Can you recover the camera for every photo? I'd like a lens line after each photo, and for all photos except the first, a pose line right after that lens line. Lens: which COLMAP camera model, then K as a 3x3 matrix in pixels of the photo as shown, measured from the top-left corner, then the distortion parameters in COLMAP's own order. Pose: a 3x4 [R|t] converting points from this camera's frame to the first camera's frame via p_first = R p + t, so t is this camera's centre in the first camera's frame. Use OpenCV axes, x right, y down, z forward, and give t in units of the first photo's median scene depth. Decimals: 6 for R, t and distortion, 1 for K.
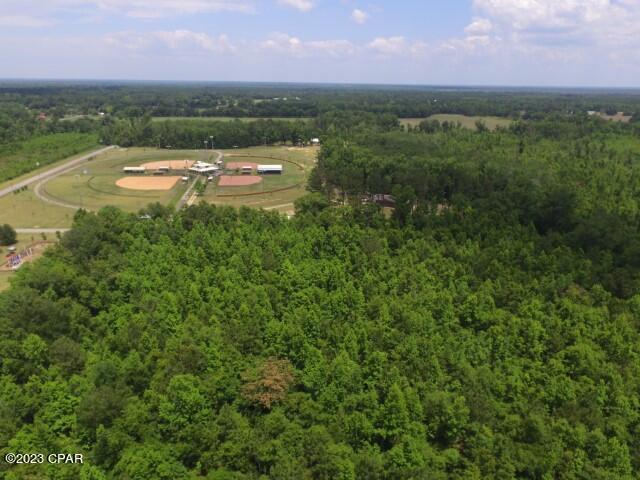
lens RADIAL K [[432.3, 0, 316.7], [0, 432.3, 235.6], [0, 0, 1]] dist [-0.007594, 0.005879]
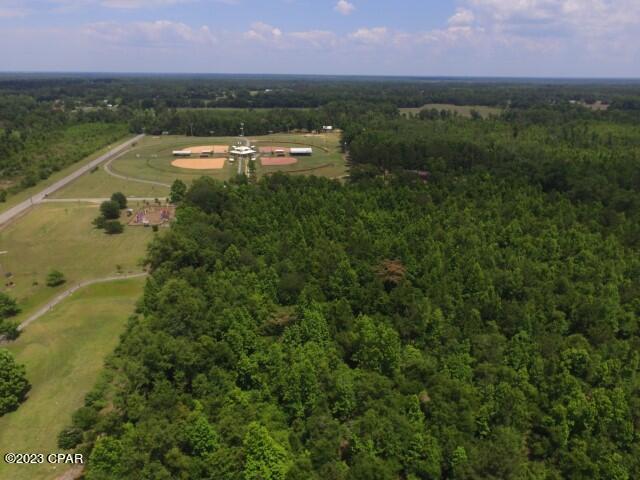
lens RADIAL K [[432.3, 0, 315.8], [0, 432.3, 240.9], [0, 0, 1]] dist [-0.007594, 0.005879]
pose [[0.999168, -0.018197, 0.036510, -0.067652], [0.017157, 0.999444, 0.028593, 0.028513], [-0.037010, -0.027942, 0.998924, -0.082756]]
